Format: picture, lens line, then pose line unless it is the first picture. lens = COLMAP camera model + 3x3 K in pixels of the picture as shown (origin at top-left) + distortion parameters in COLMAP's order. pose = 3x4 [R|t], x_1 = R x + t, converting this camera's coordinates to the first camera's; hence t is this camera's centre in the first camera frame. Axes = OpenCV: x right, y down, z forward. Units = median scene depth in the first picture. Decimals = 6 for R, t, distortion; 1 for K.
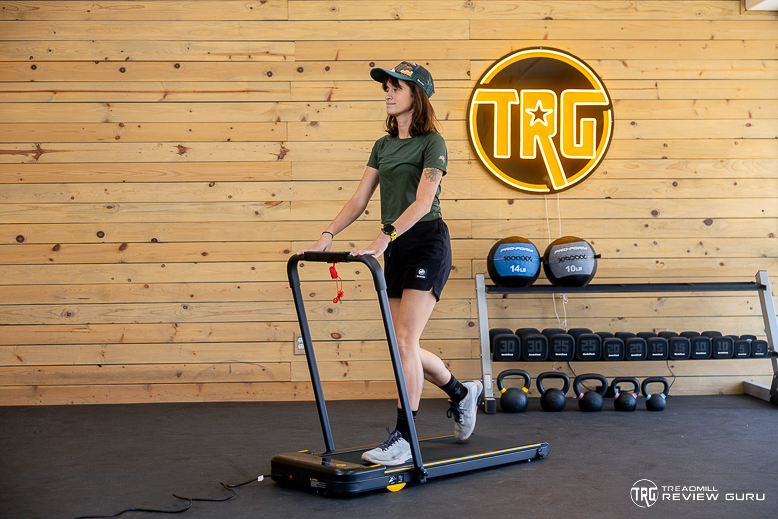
lens RADIAL K [[1172.3, 0, 385.7], [0, 1172.3, 257.0], [0, 0, 1]] dist [0.033911, 0.000000]
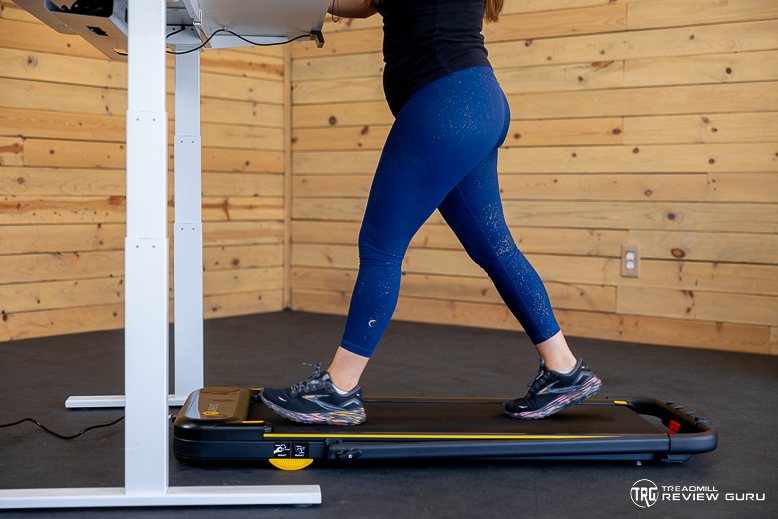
lens RADIAL K [[1172.3, 0, 389.9], [0, 1172.3, 258.2], [0, 0, 1]] dist [0.033911, 0.000000]
pose [[0.763144, 0.053473, -0.644012, 0.276094], [-0.022059, 0.998145, 0.056737, 0.035034], [0.645851, -0.029093, 0.762909, 0.366181]]
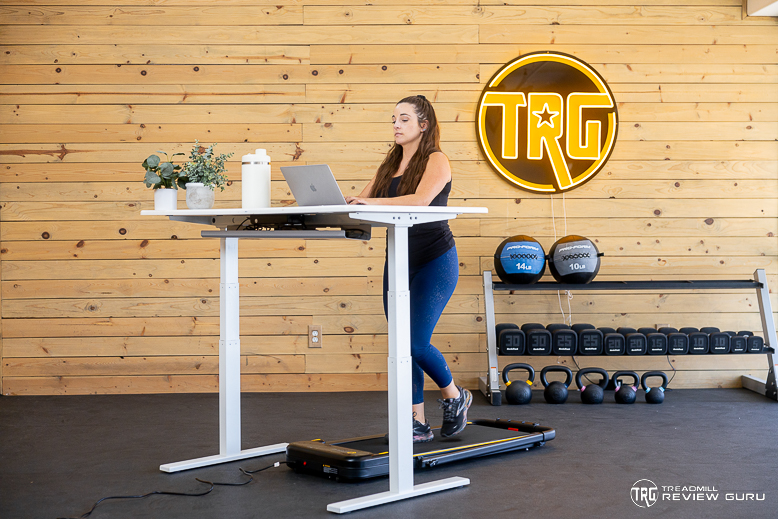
lens RADIAL K [[1236.4, 0, 391.0], [0, 1236.4, 261.0], [0, 0, 1]] dist [0.055120, 0.000000]
pose [[0.999920, 0.003904, -0.012013, 0.007995], [-0.003676, 0.999814, 0.018926, -0.014584], [0.012085, -0.018880, 0.999749, -0.094693]]
